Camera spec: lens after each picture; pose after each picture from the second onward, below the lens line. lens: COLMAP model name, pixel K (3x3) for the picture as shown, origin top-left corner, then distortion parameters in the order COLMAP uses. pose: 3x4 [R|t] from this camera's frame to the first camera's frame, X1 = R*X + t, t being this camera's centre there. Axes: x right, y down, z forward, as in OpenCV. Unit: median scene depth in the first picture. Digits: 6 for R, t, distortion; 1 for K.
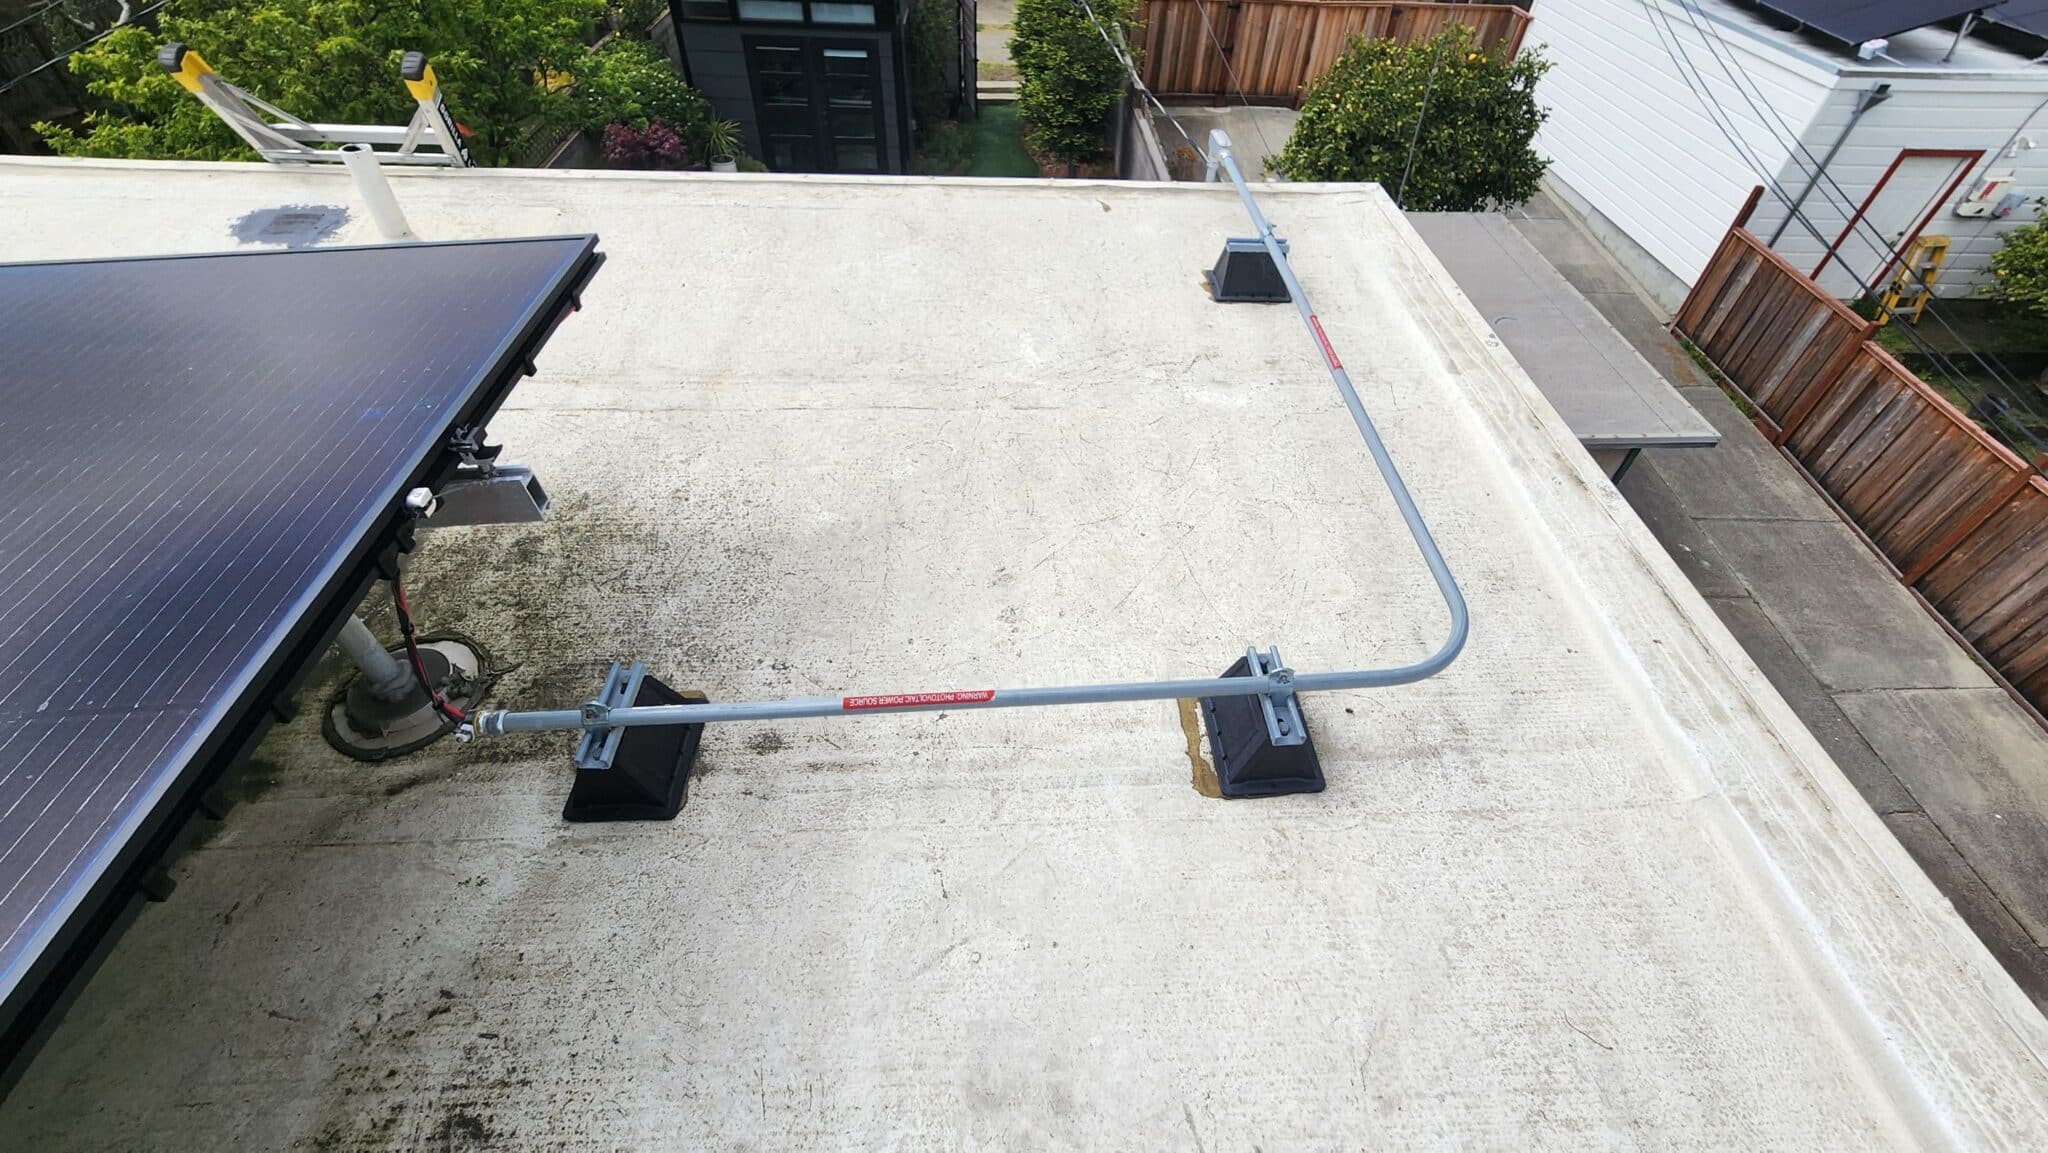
lens RADIAL K [[845.2, 0, 1032.4], [0, 845.2, 579.8], [0, 0, 1]] dist [0.002001, 0.000080]
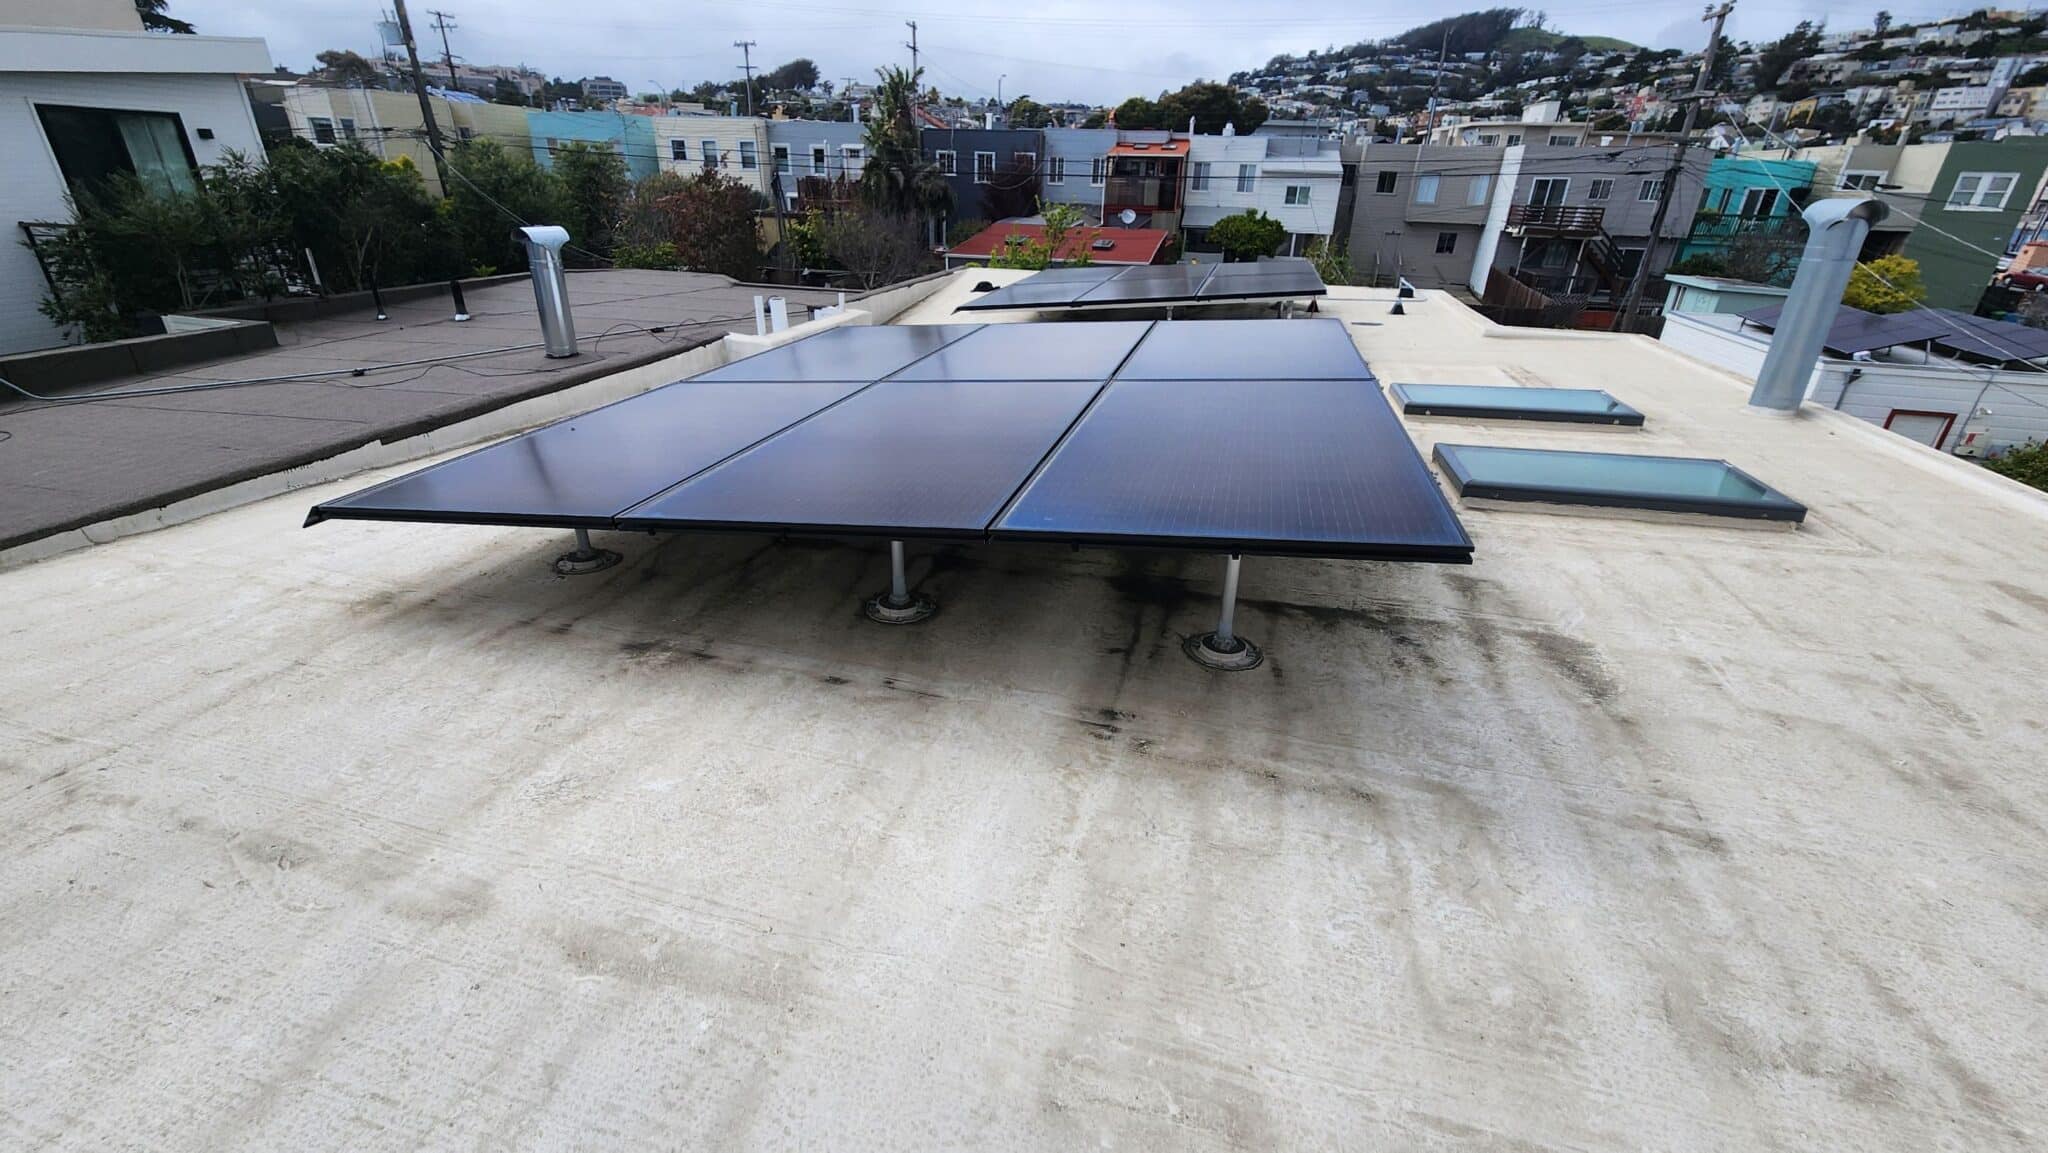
lens RADIAL K [[845.2, 0, 1055.8], [0, 845.2, 573.7], [0, 0, 1]] dist [0.002001, 0.000080]
pose [[0.967086, 0.100740, -0.233657, -0.085350], [-0.178607, 0.922800, -0.341380, 0.690796], [0.181228, 0.371876, 0.910420, -0.703682]]
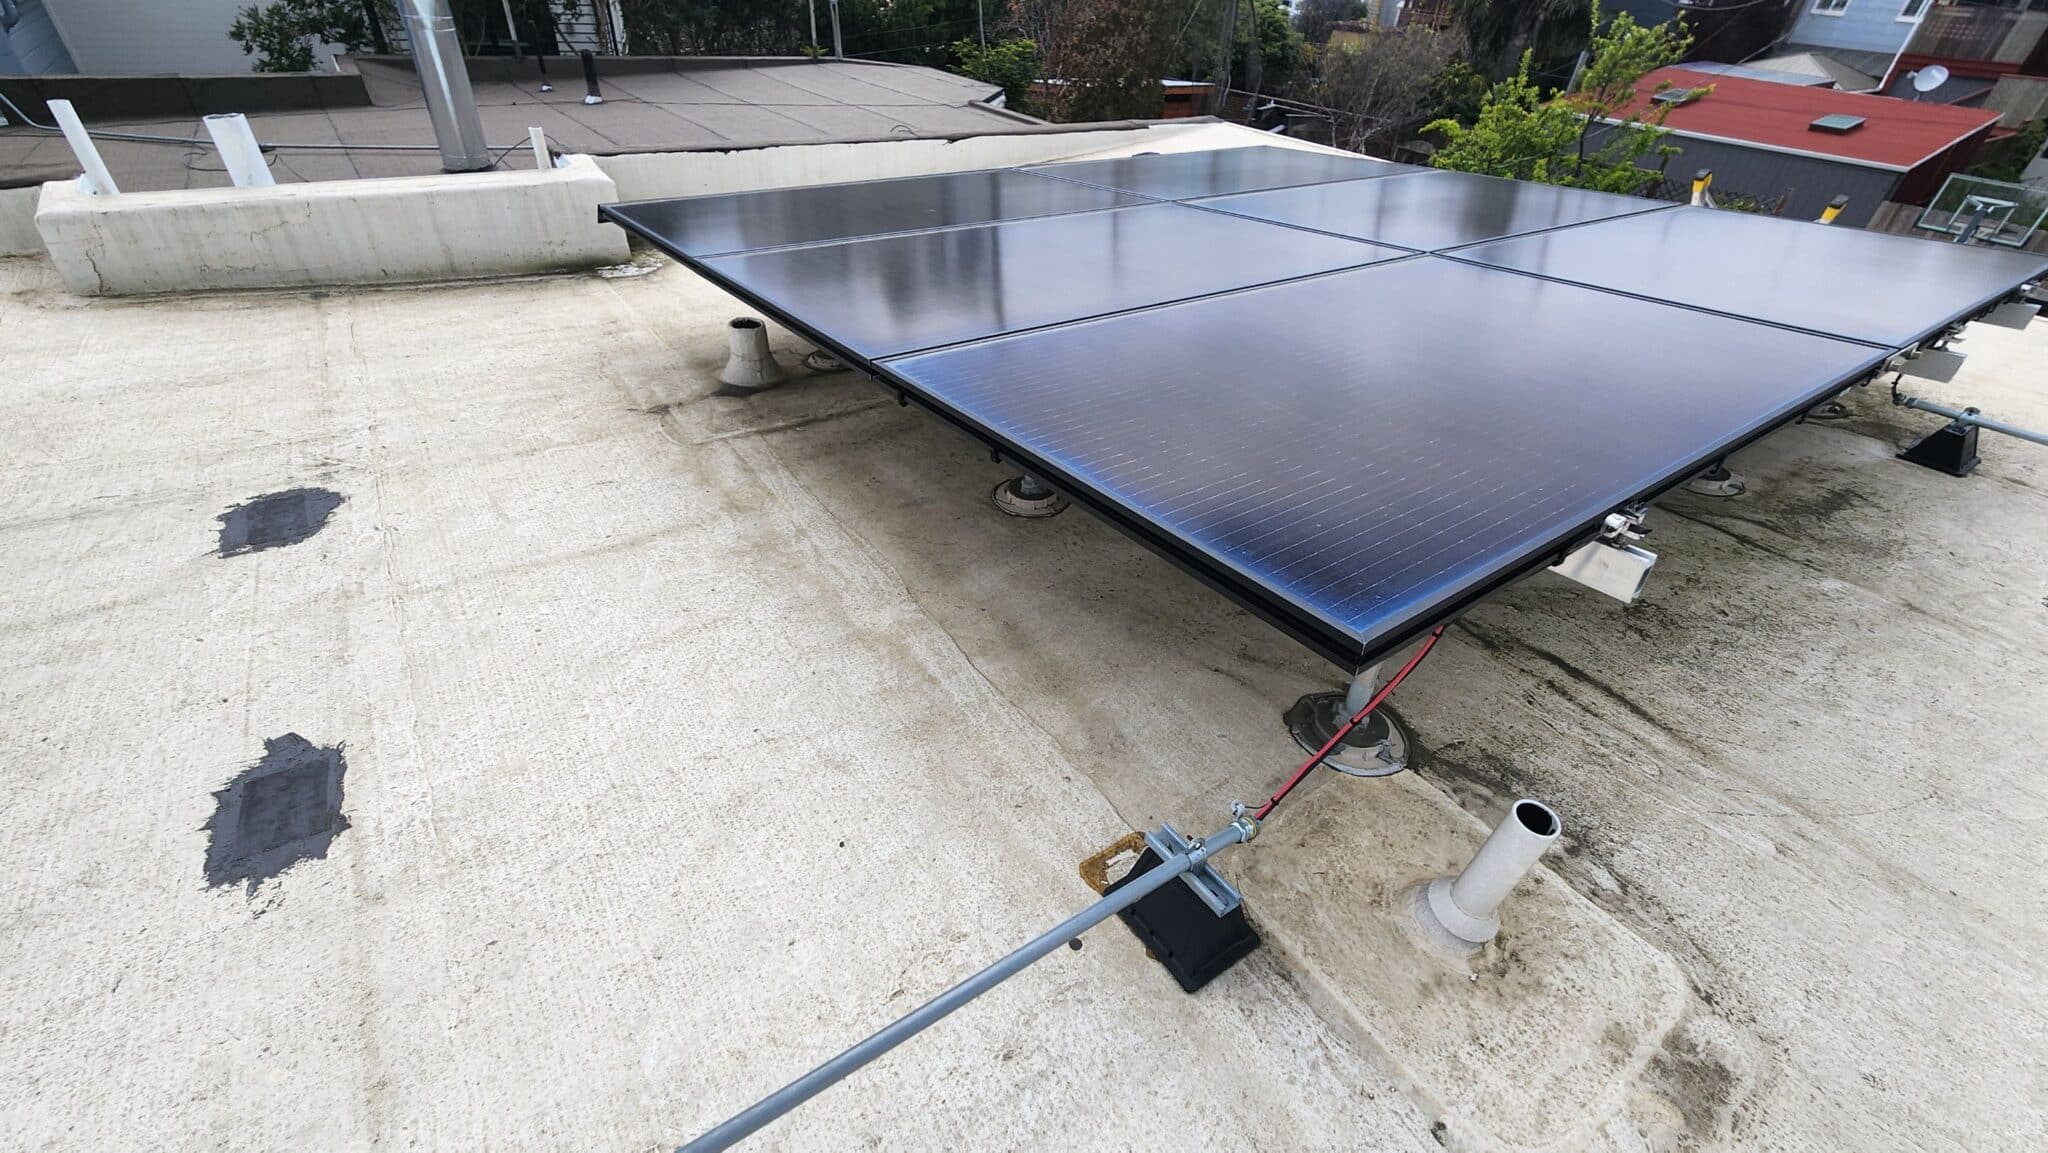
lens RADIAL K [[845.2, 0, 1023.1], [0, 845.2, 573.0], [0, 0, 1]] dist [0.002001, 0.000080]
pose [[0.558576, 0.496684, -0.664302, -0.024585], [-0.627650, 0.776692, 0.052958, 0.214345], [0.542261, 0.387369, 0.745586, -0.205933]]
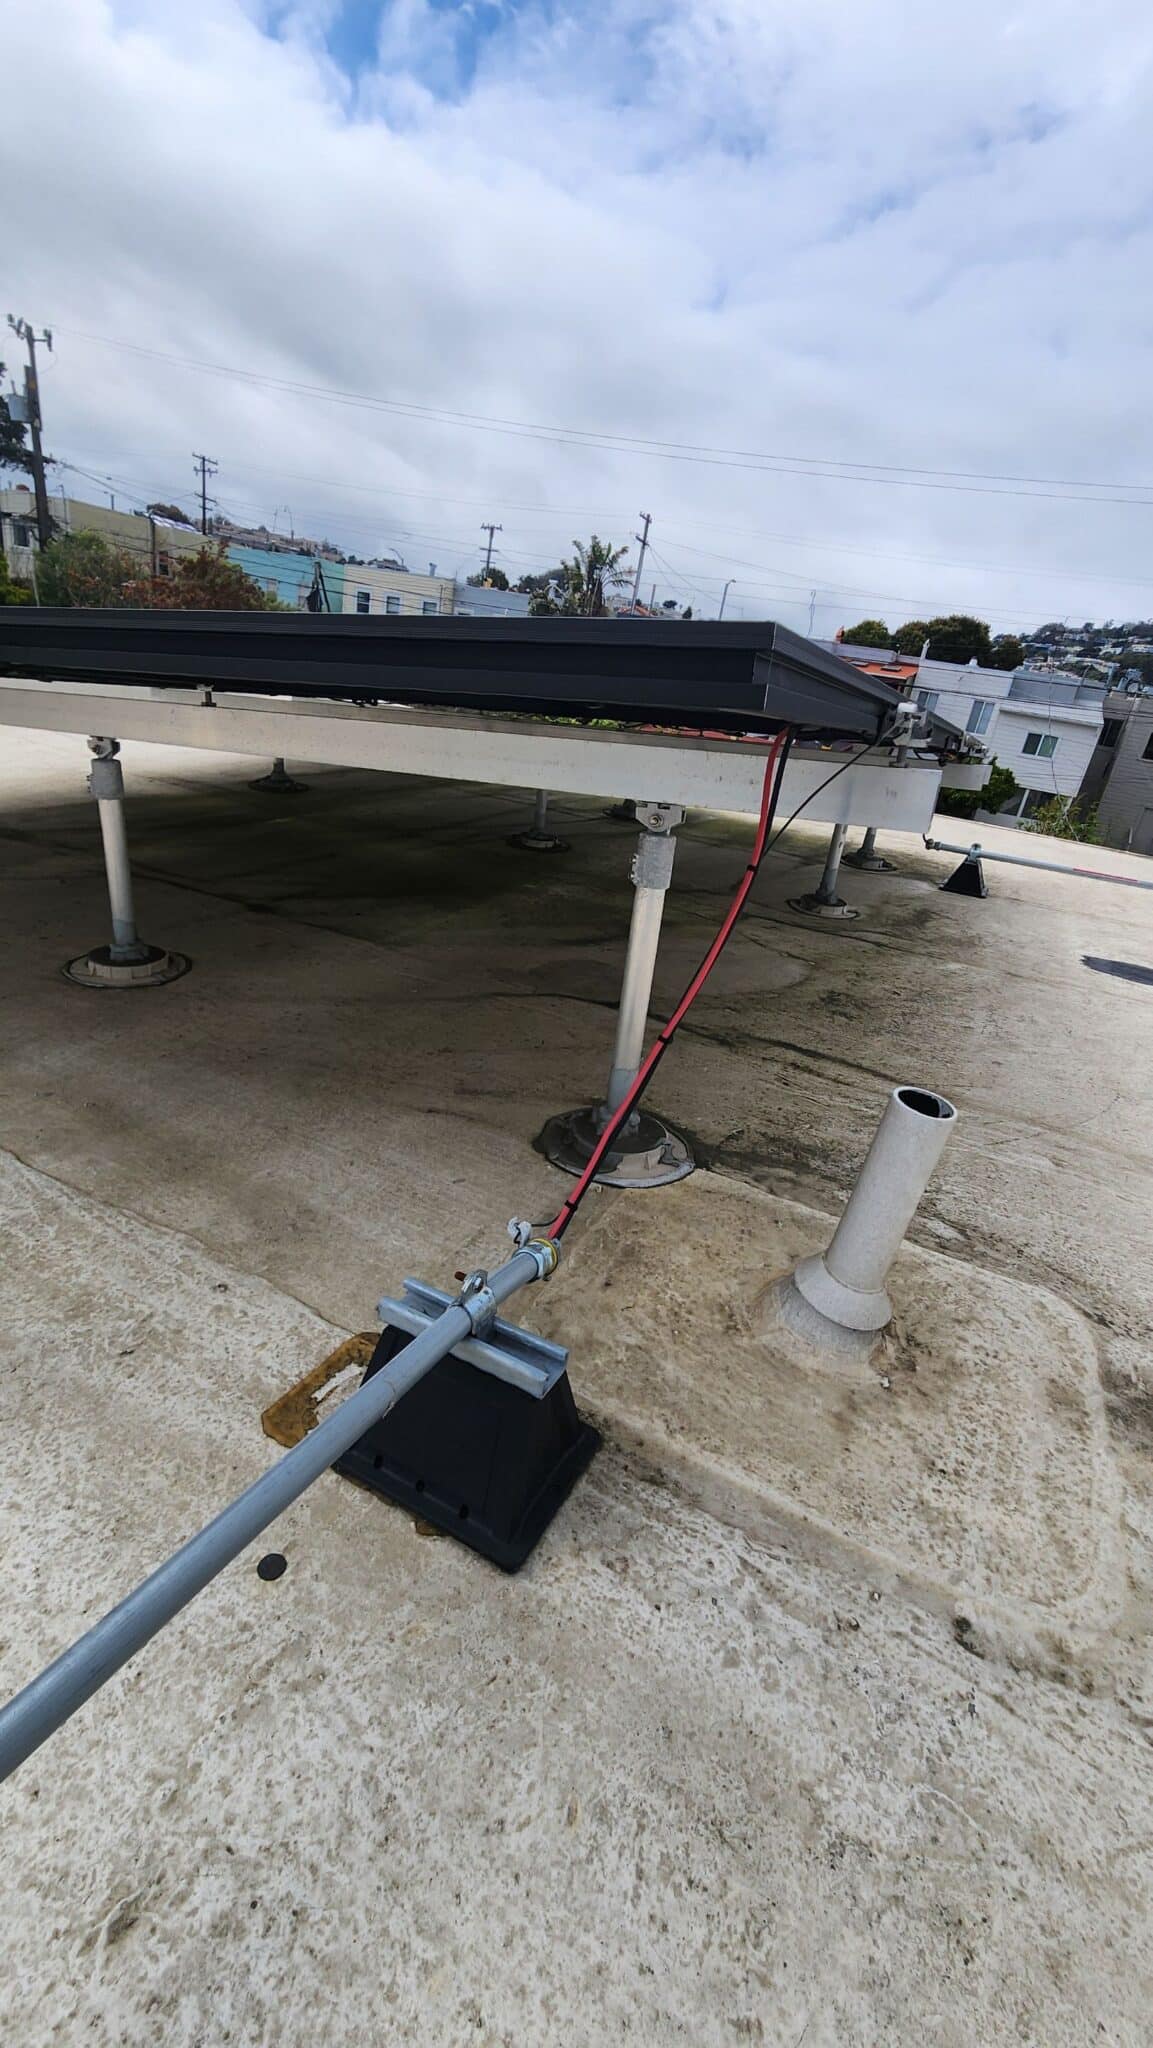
lens RADIAL K [[845.2, 0, 574.6], [0, 845.2, 1017.2], [0, 0, 1]] dist [0.002001, 0.000080]
pose [[0.871799, 0.277485, -0.403693, -0.043679], [-0.428399, 0.831536, -0.353584, 0.238225], [0.237571, 0.481196, 0.843807, -0.152041]]
